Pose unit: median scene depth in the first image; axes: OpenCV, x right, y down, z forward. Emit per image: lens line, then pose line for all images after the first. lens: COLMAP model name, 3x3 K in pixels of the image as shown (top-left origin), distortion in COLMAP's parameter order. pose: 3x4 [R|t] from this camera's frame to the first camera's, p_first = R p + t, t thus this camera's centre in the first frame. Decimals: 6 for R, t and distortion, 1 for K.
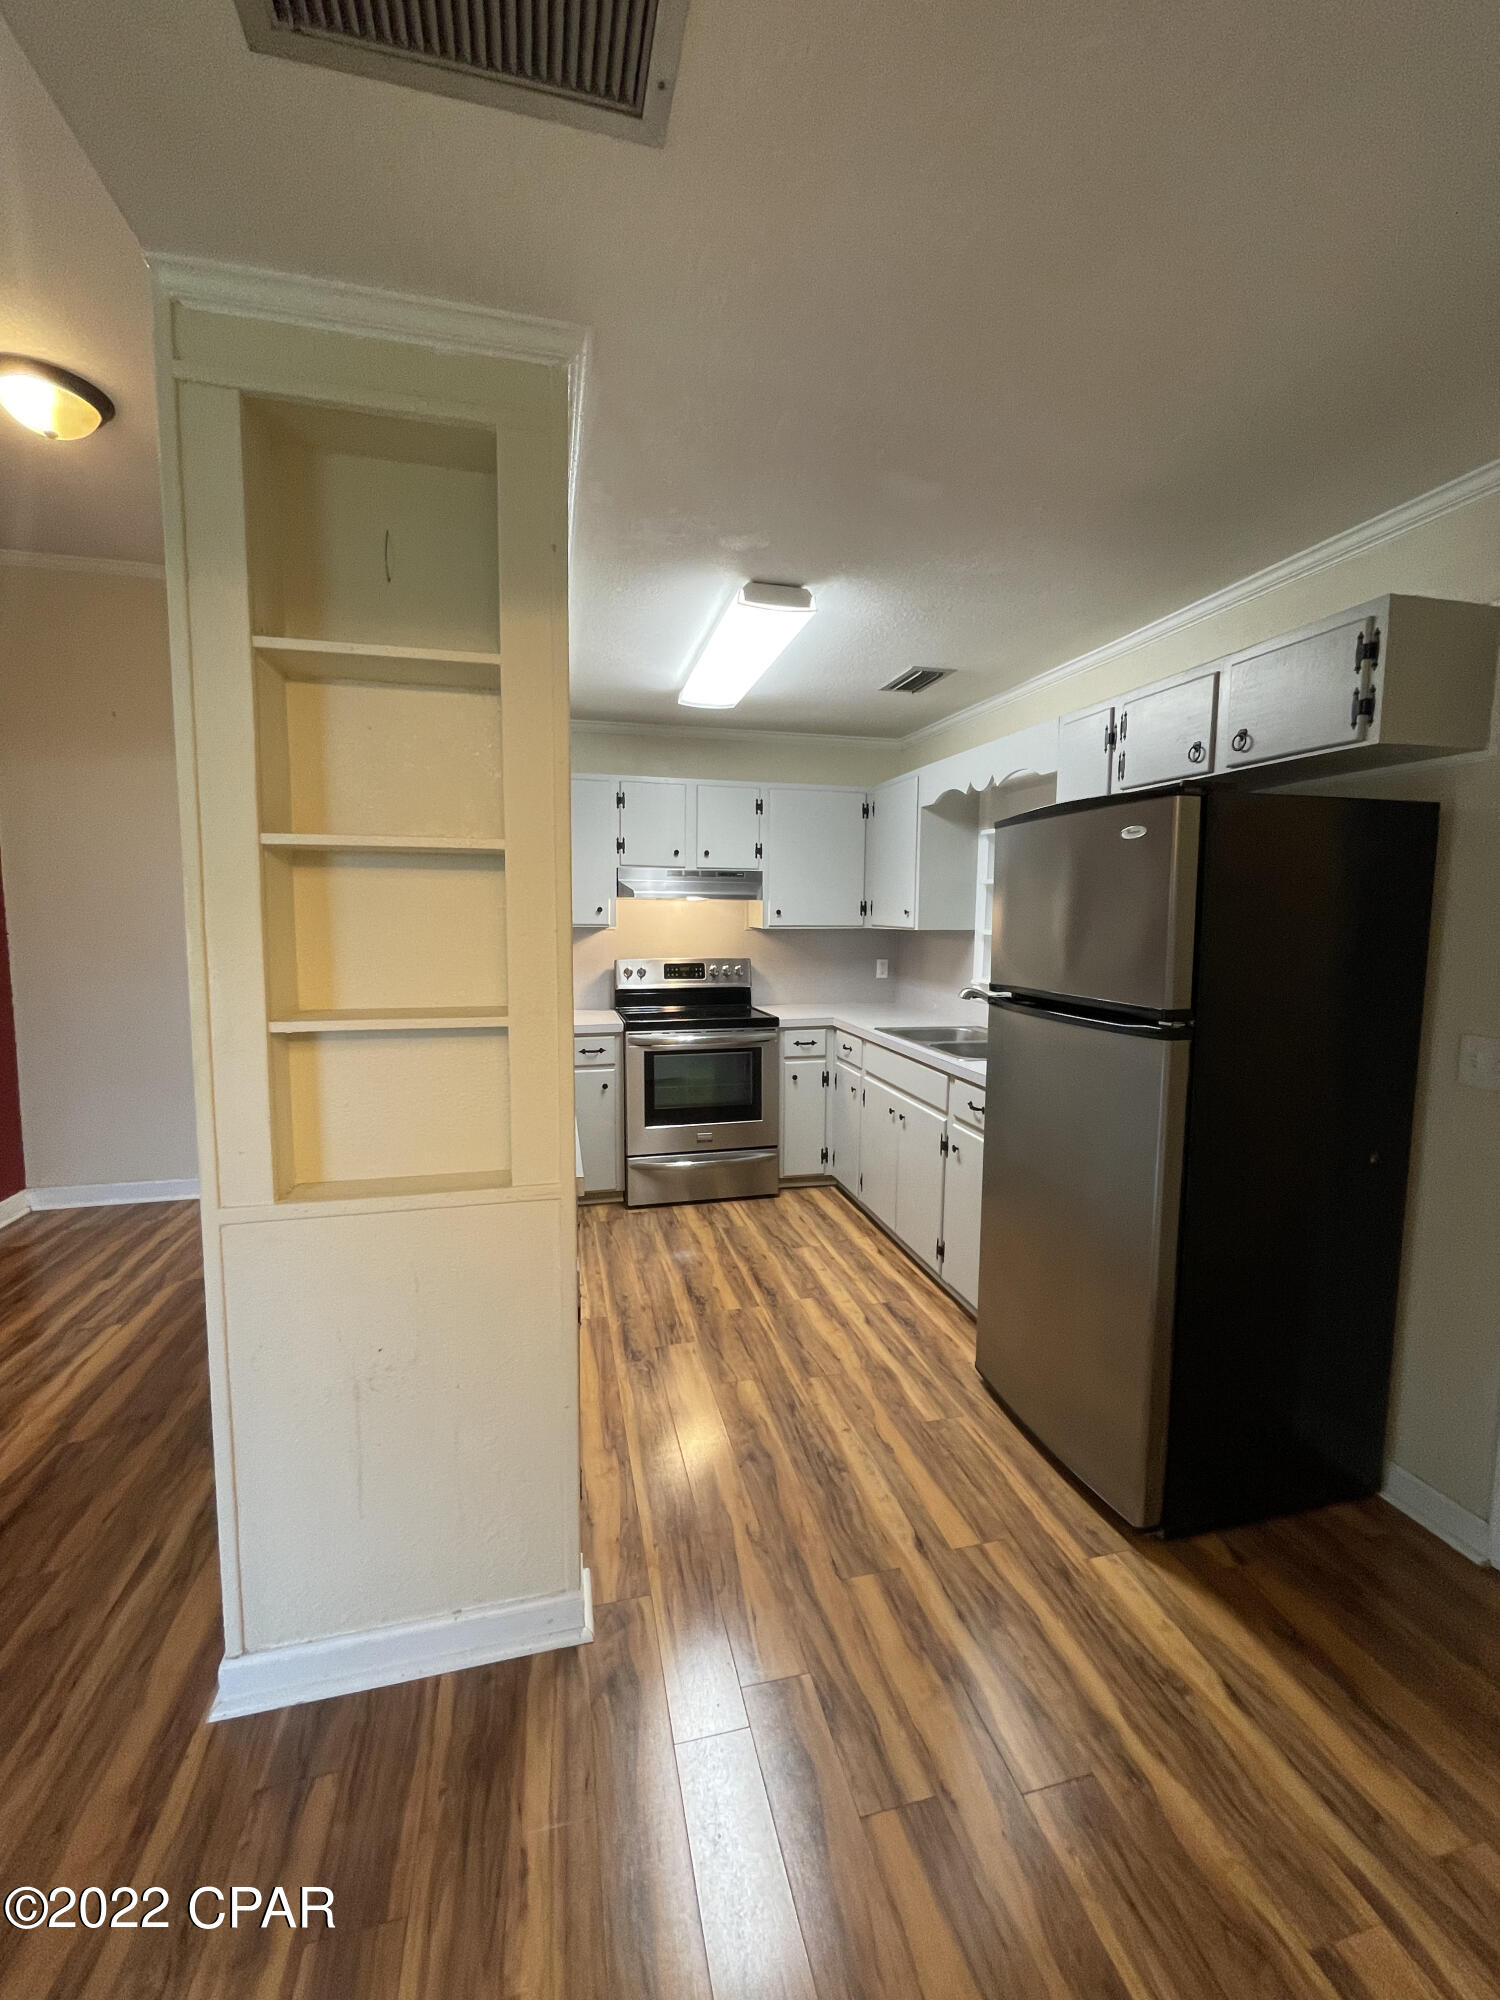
lens RADIAL K [[808.8, 0, 743.1], [0, 808.8, 982.9], [0, 0, 1]] dist [-0.004912, 0.001293]
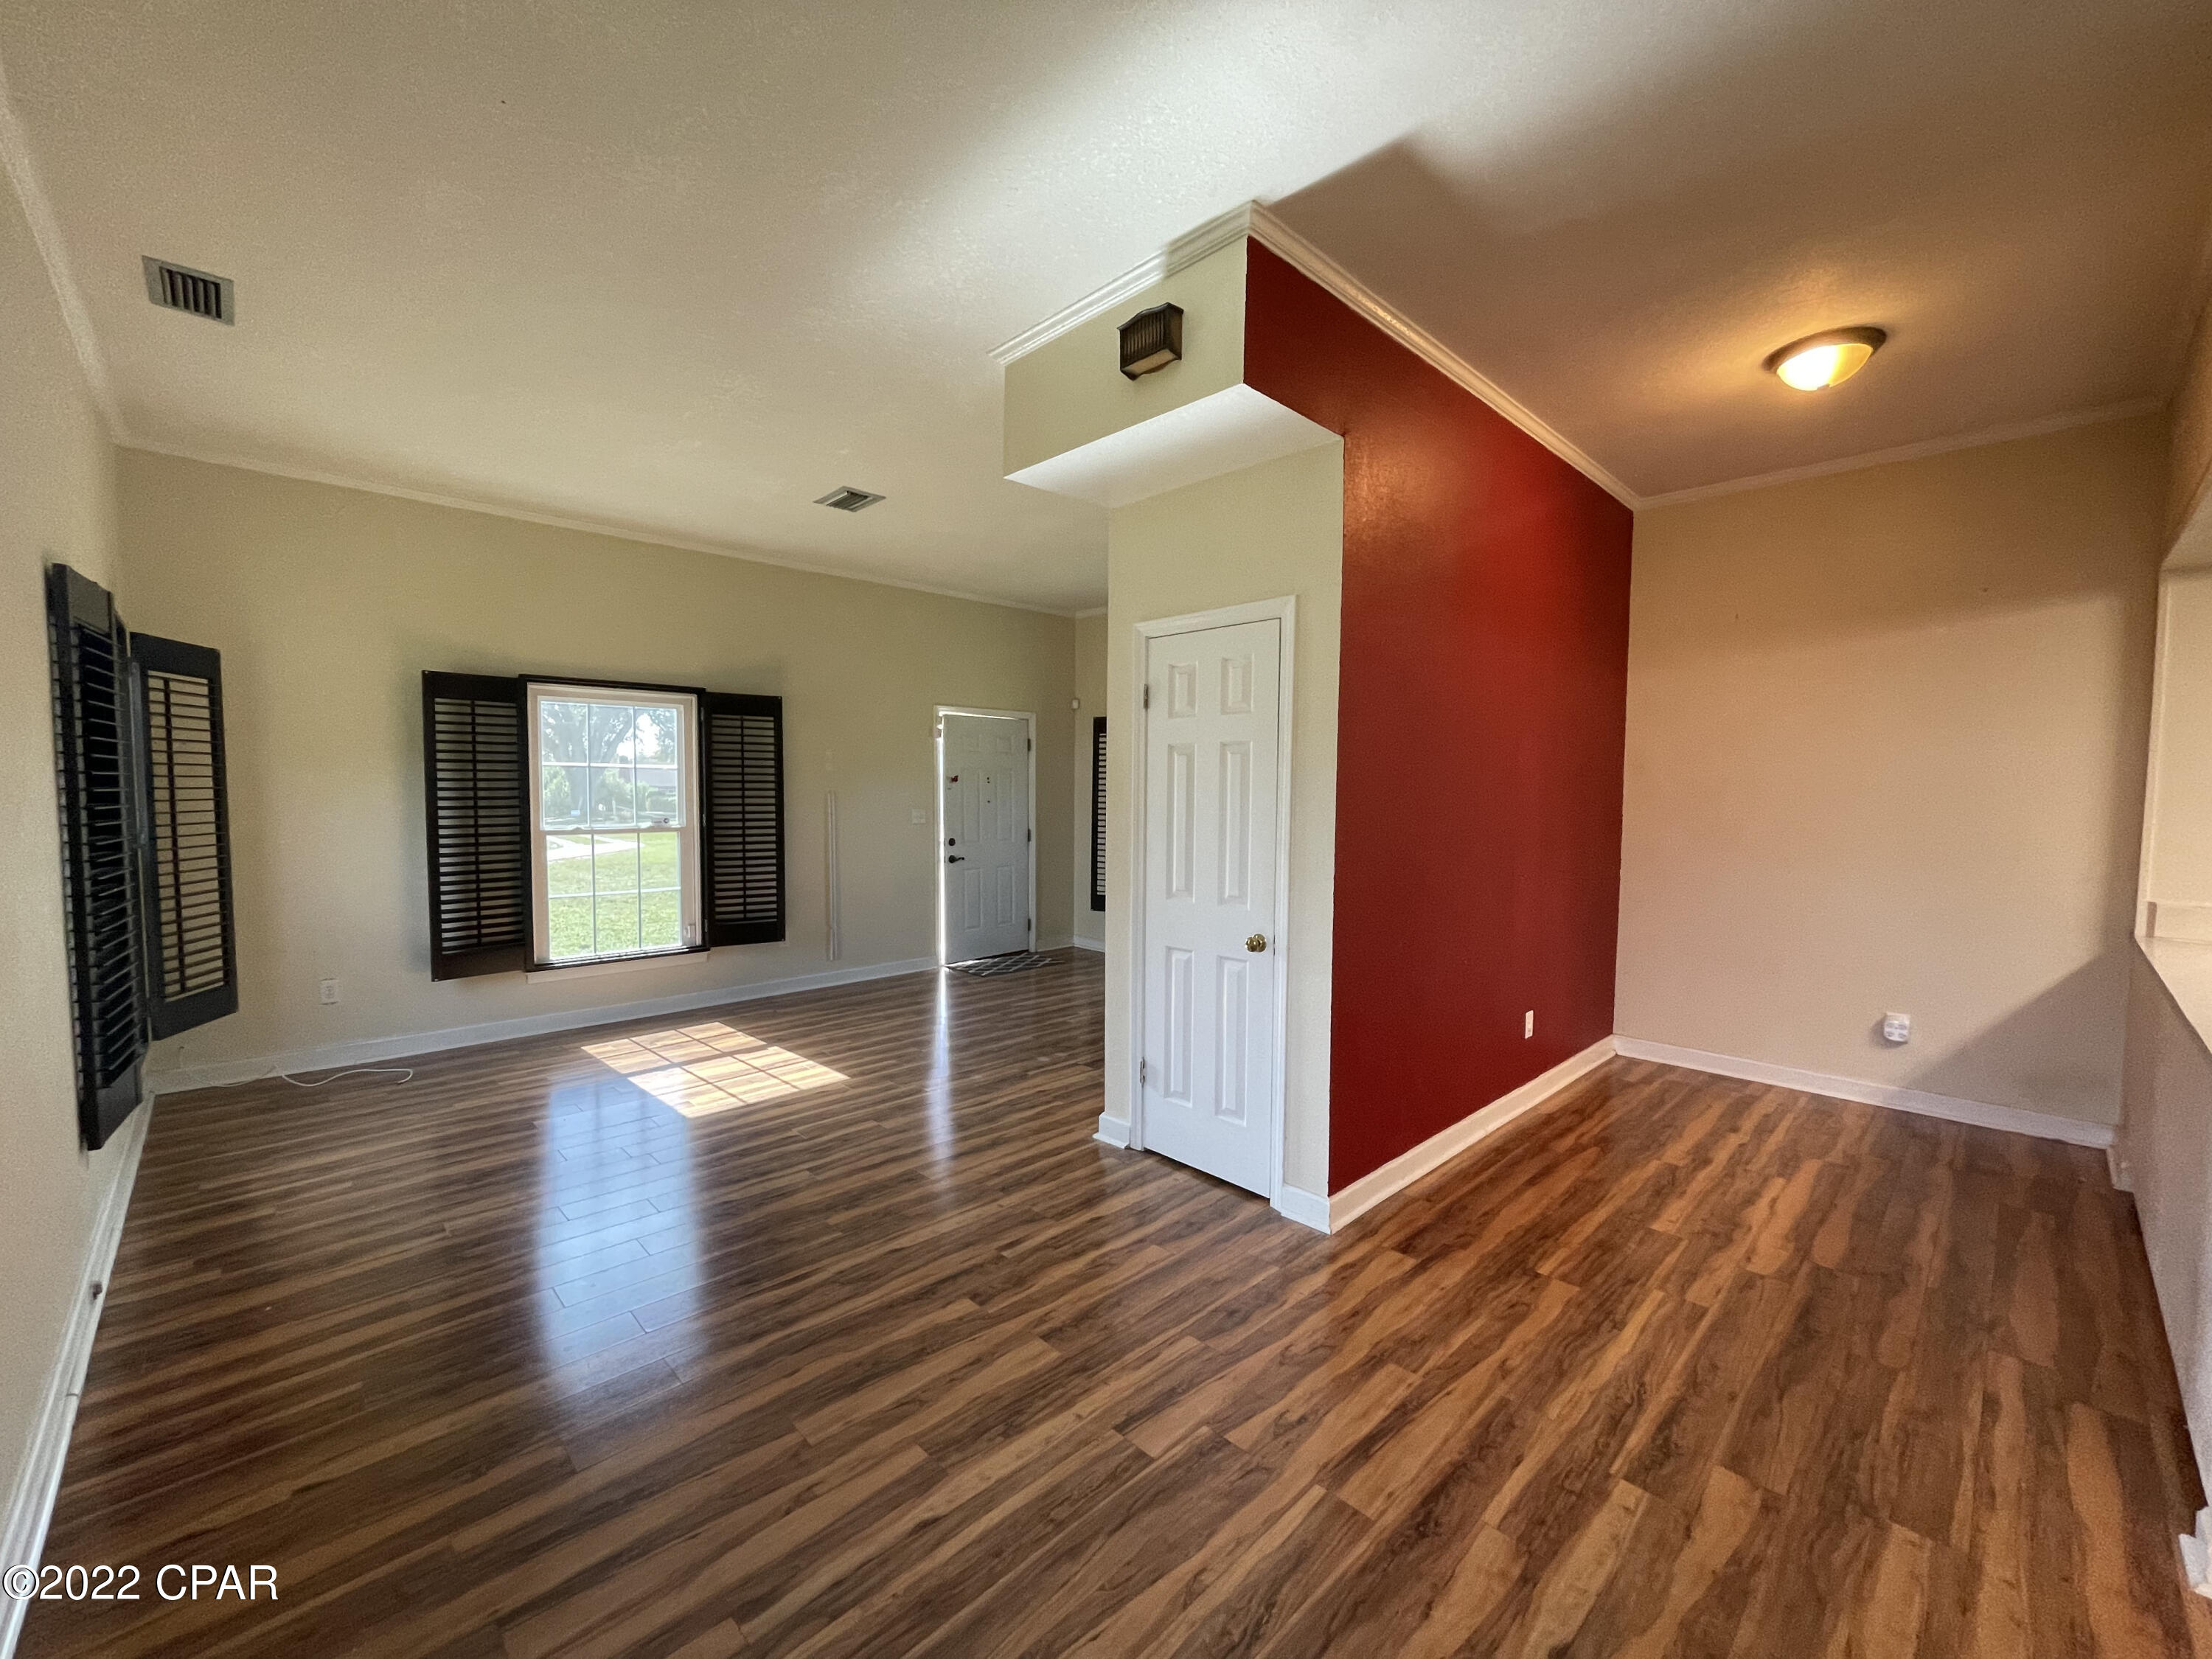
lens RADIAL K [[894.5, 0, 1093.8], [0, 894.5, 836.5], [0, 0, 1]] dist [-0.004912, 0.001293]
pose [[0.498920, 0.050062, -0.865201, -0.275512], [-0.086430, 0.996227, 0.007803, 0.042412], [0.862328, 0.070886, 0.501364, -0.550761]]
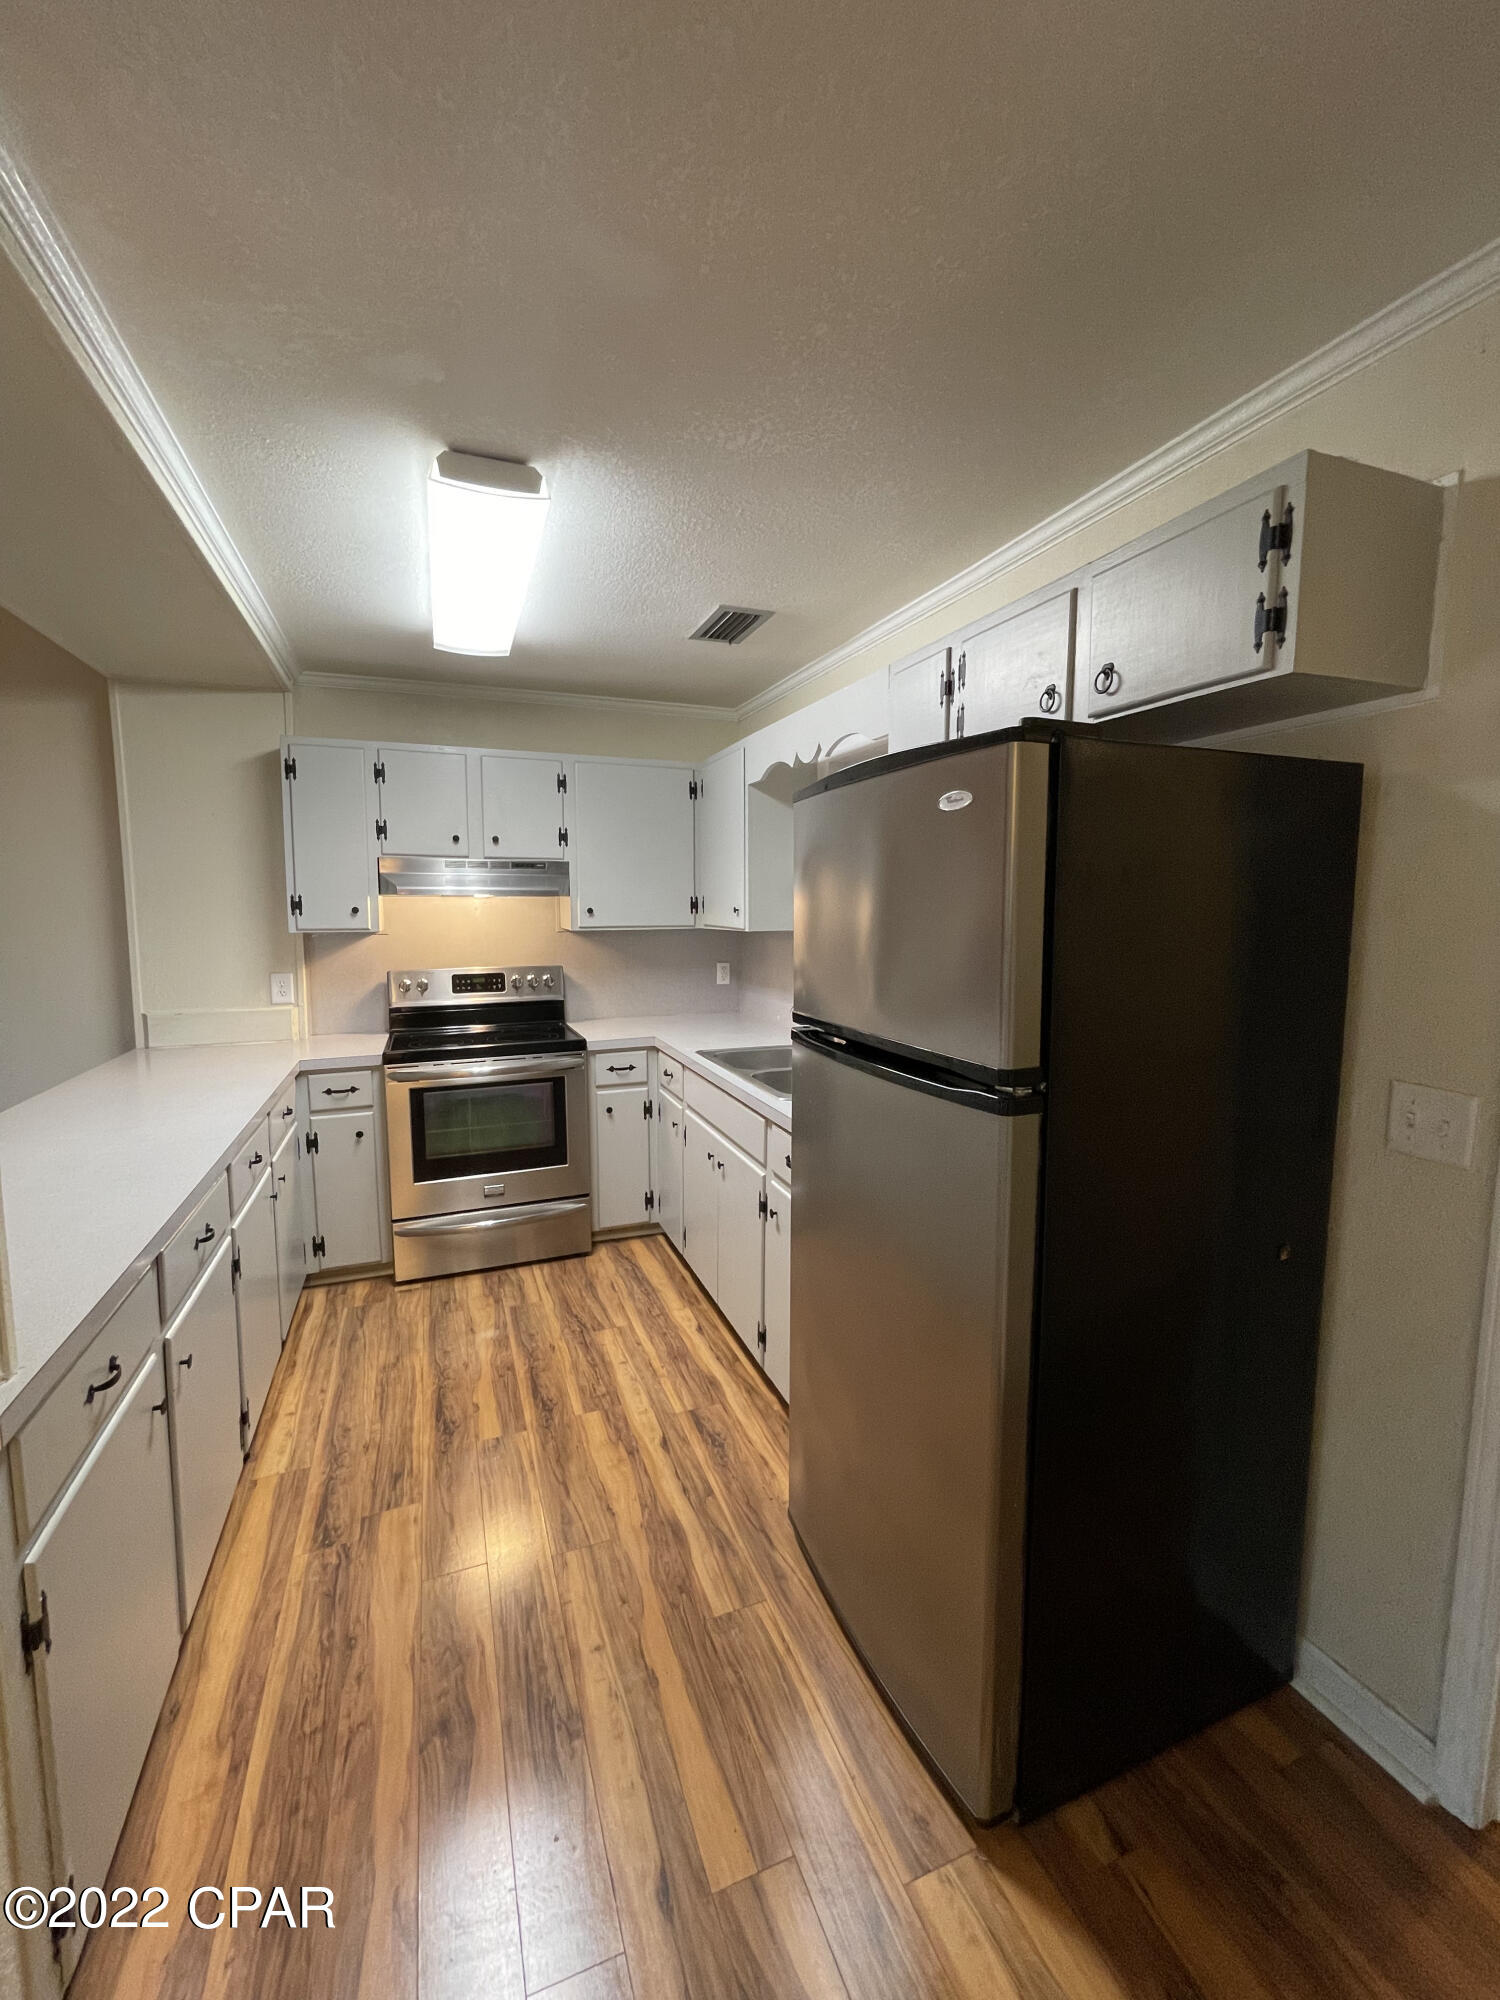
lens RADIAL K [[808.8, 0, 738.3], [0, 808.8, 980.8], [0, 0, 1]] dist [-0.004912, 0.001293]
pose [[0.992509, -0.020544, 0.120436, 0.170224], [0.019504, 0.999762, 0.009808, -0.036941], [-0.120608, -0.007386, 0.992673, 0.275403]]
